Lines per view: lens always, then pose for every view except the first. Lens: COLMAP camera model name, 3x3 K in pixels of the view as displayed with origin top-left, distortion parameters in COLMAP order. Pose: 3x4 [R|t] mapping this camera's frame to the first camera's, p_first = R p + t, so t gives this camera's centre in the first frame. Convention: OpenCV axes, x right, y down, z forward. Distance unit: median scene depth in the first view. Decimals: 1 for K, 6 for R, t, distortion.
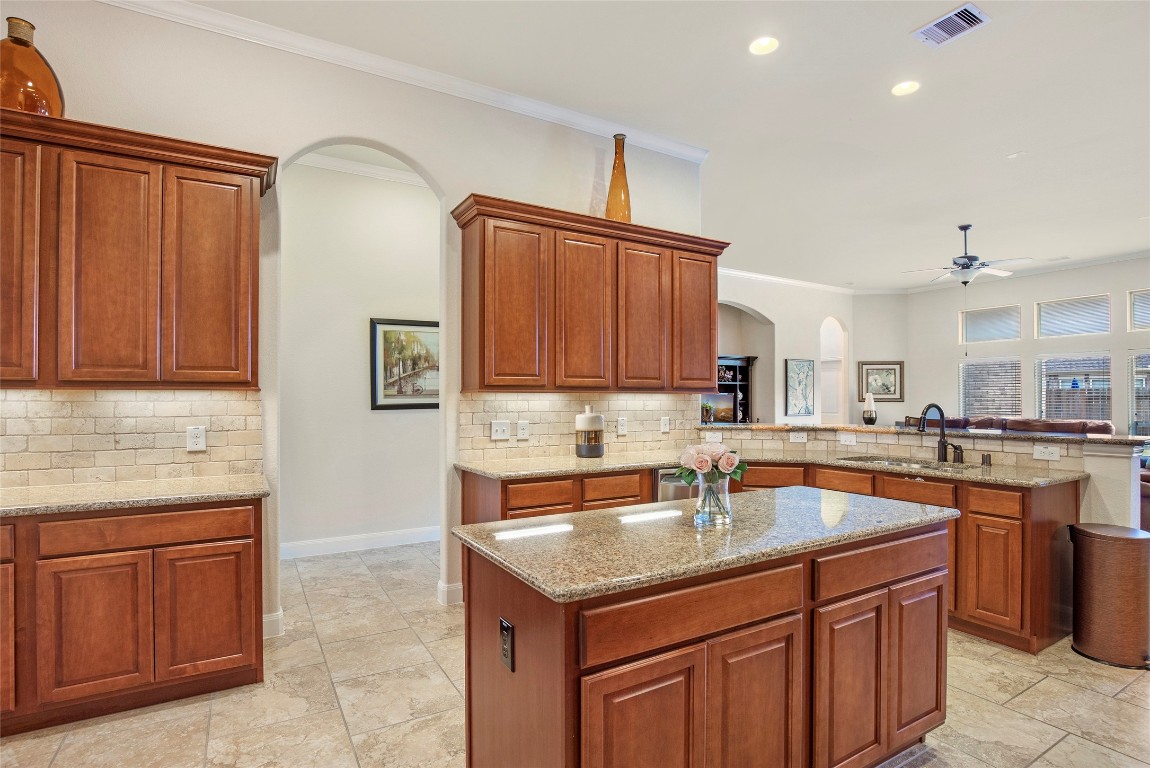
lens RADIAL K [[542.3, 0, 569.2], [0, 542.3, 389.7], [0, 0, 1]] dist [-0.027201, 0.001126]
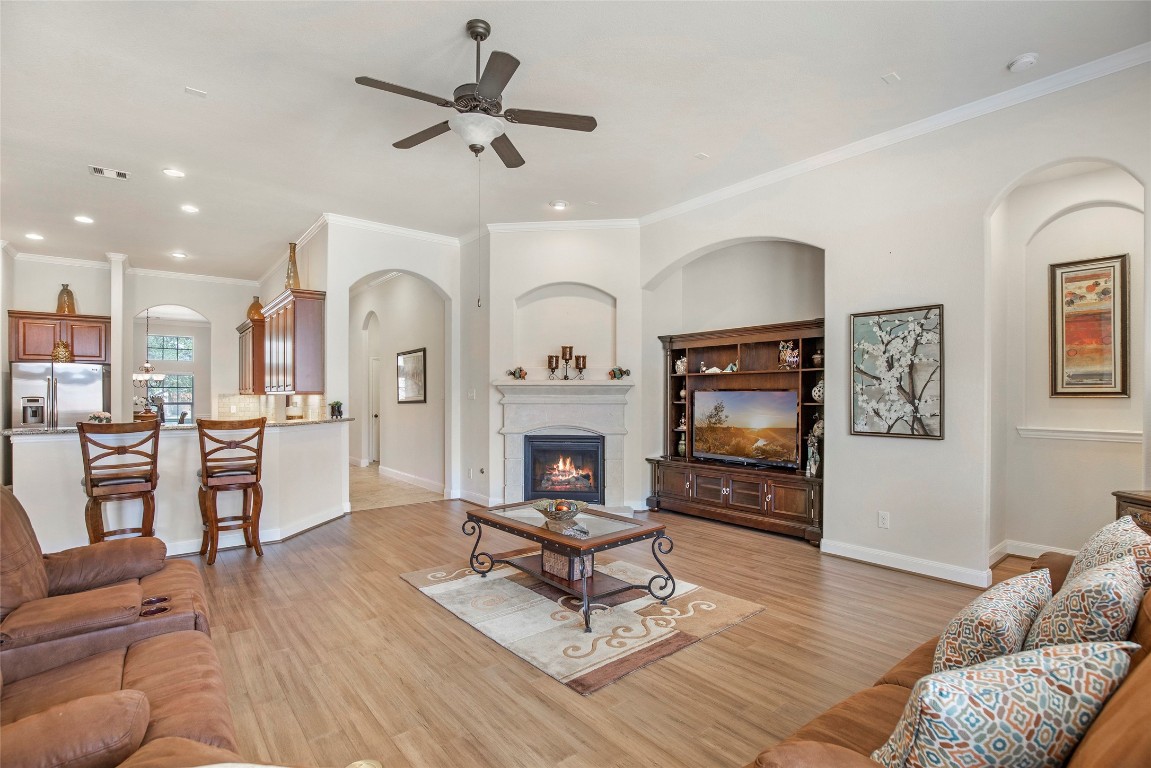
lens RADIAL K [[542.7, 0, 594.5], [0, 542.7, 396.7], [0, 0, 1]] dist [-0.027201, 0.001126]
pose [[0.175949, -0.001419, -0.984398, 1.946517], [0.014939, 0.999888, 0.001229, 0.024887], [0.984286, -0.014922, 0.175950, 1.627303]]
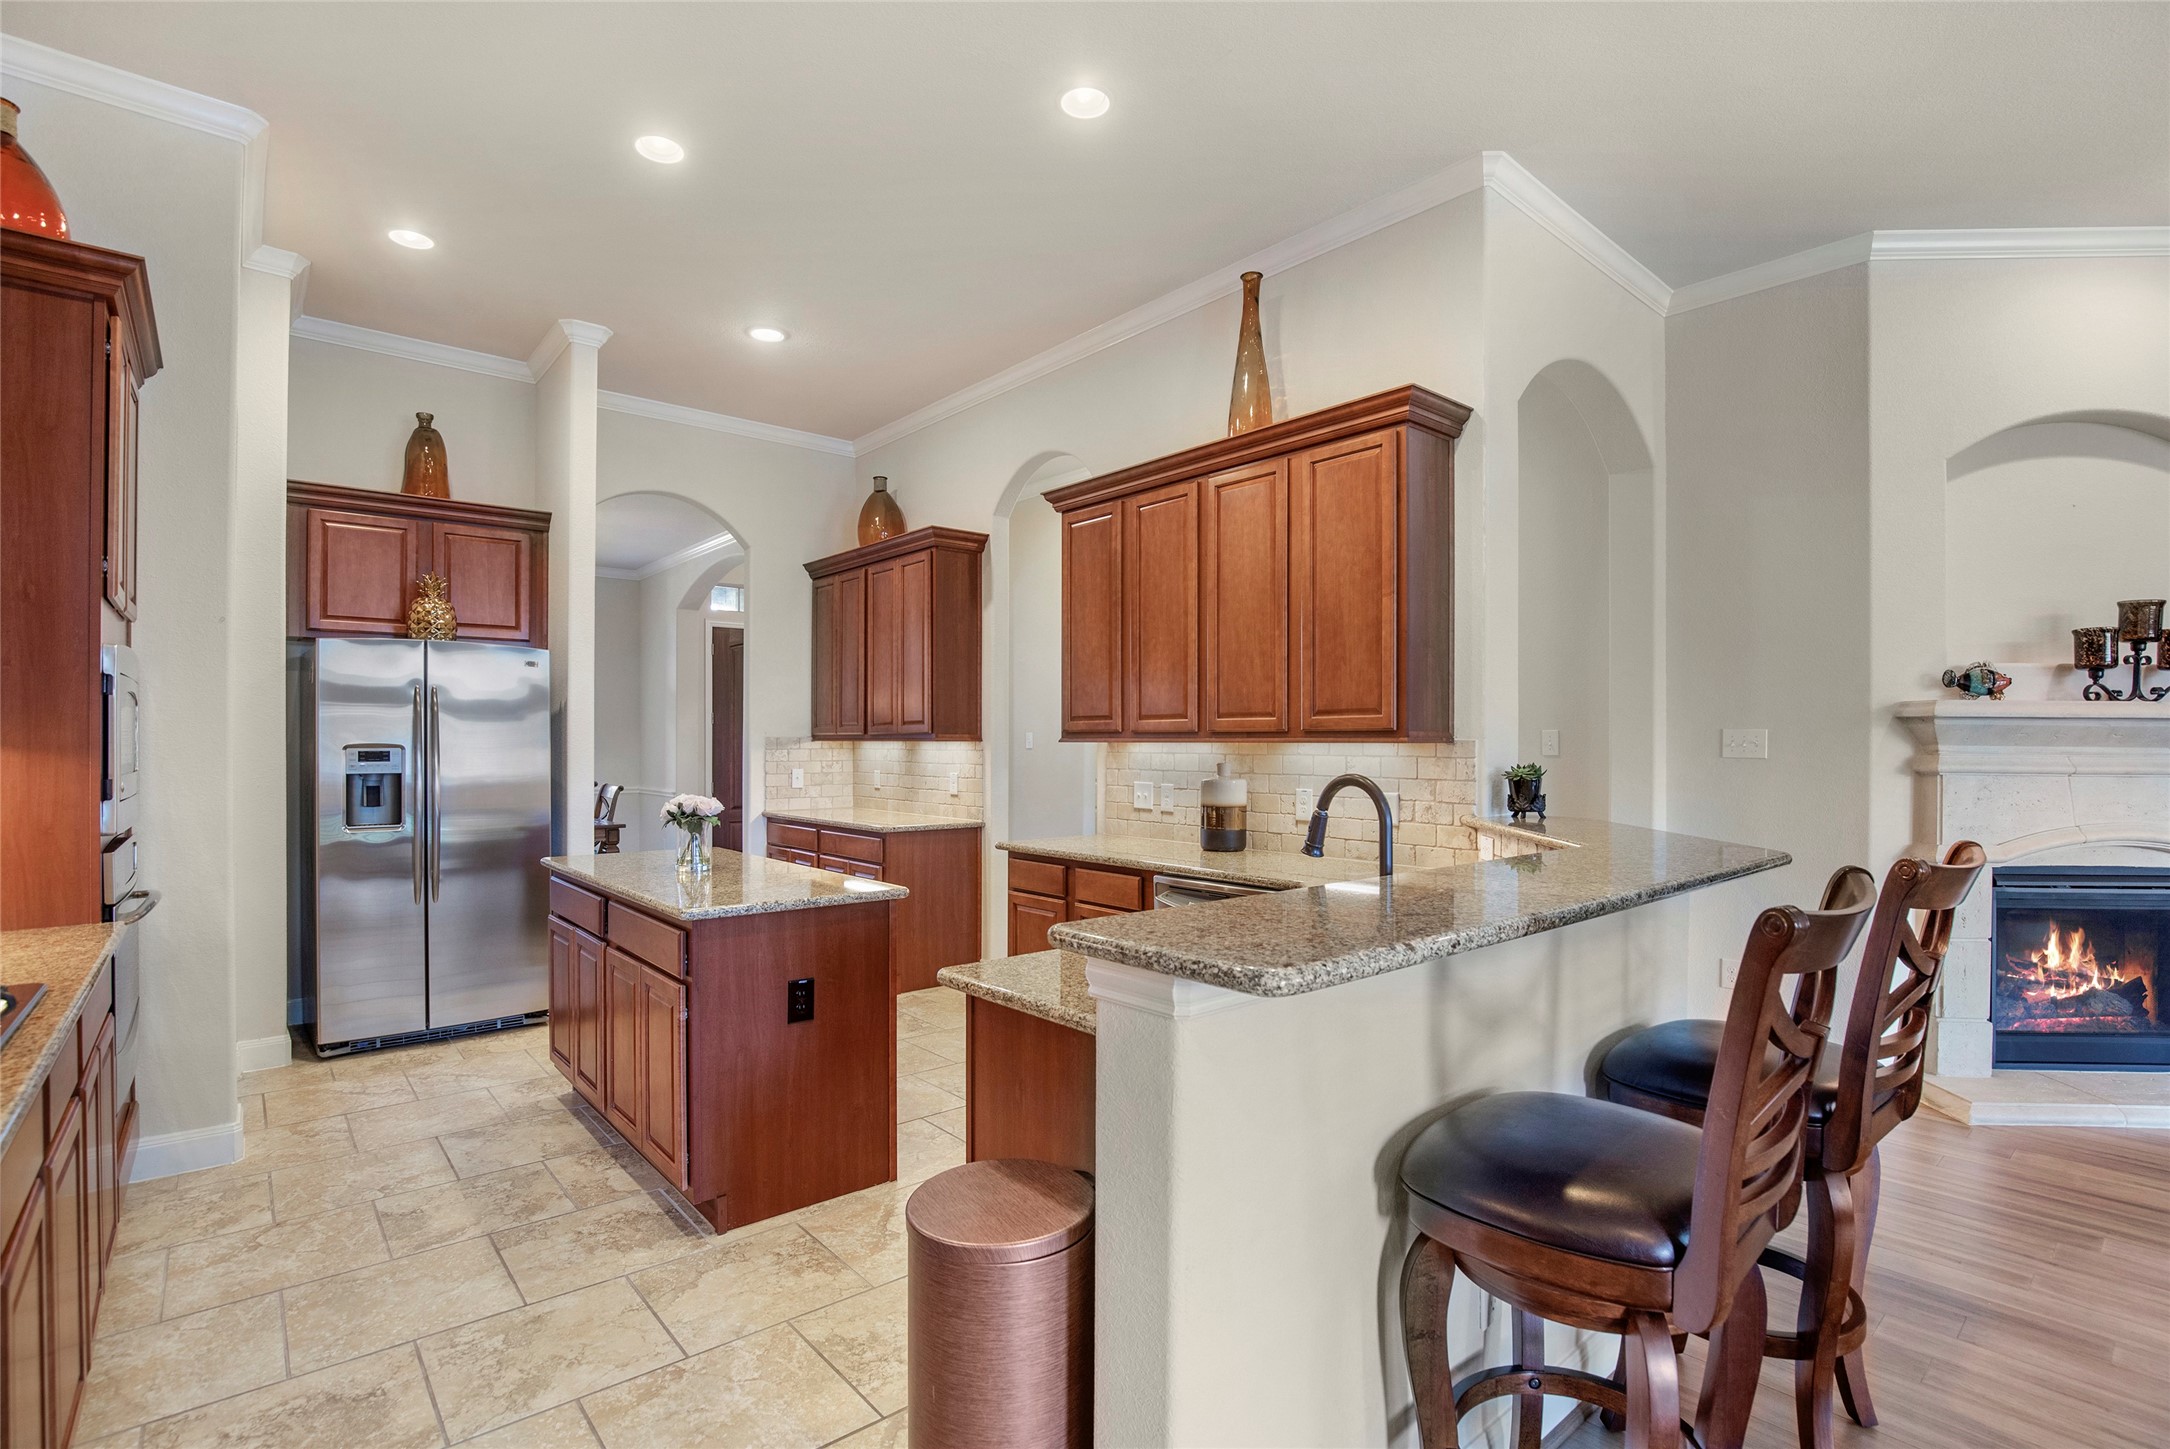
lens RADIAL K [[1023.2, 0, 1080.1], [0, 1023.2, 737.4], [0, 0, 1]] dist [-0.027201, 0.001126]
pose [[0.198632, -0.007621, -0.980045, 1.121987], [0.010121, 0.999932, -0.005724, 0.006131], [0.980022, -0.008782, 0.198696, 0.644932]]
